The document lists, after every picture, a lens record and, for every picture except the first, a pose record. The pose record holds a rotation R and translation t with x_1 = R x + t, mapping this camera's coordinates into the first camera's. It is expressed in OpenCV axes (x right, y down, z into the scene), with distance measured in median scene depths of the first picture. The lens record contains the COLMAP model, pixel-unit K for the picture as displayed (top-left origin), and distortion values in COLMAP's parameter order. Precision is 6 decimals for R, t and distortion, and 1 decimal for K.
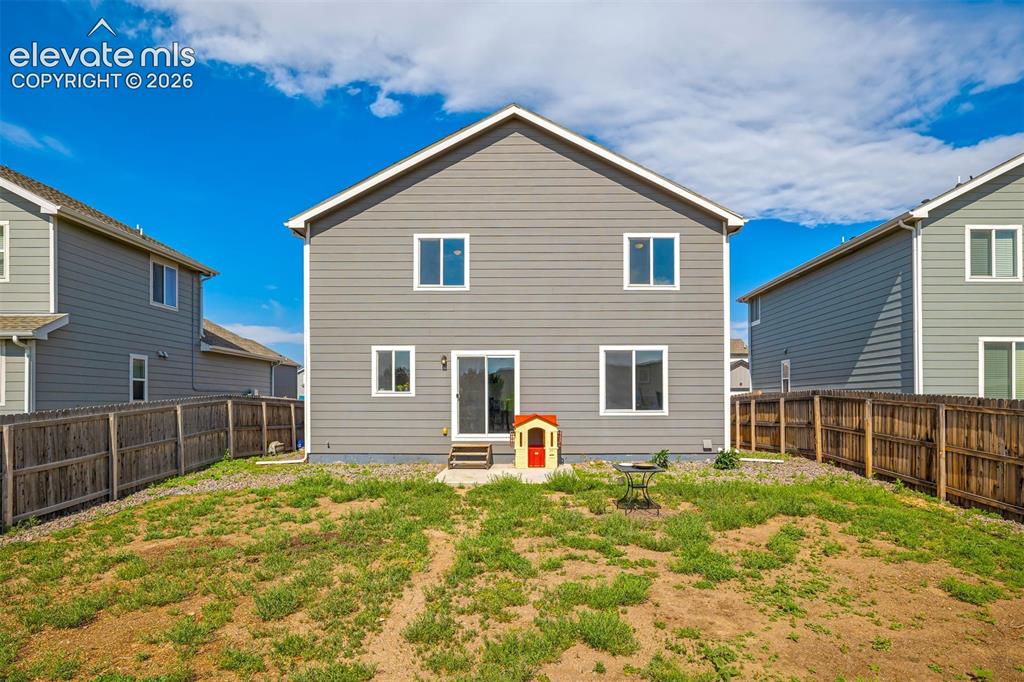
lens RADIAL K [[609.7, 0, 517.4], [0, 609.7, 399.1], [0, 0, 1]] dist [0.001631, 0.000961]
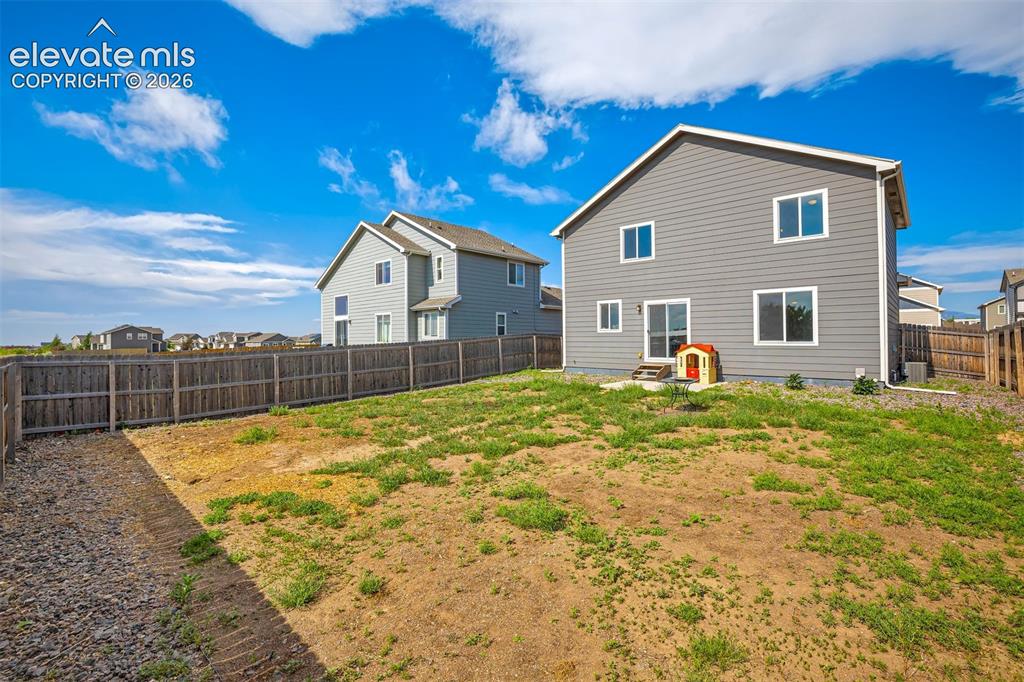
lens RADIAL K [[434.2, 0, 512.7], [0, 434.2, 337.6], [0, 0, 1]] dist [-0.010488, 0.000835]
pose [[0.753103, -0.003835, -0.657892, 0.350977], [0.009499, 0.999942, 0.005044, 0.001135], [0.657834, -0.010048, 0.753096, -0.009907]]
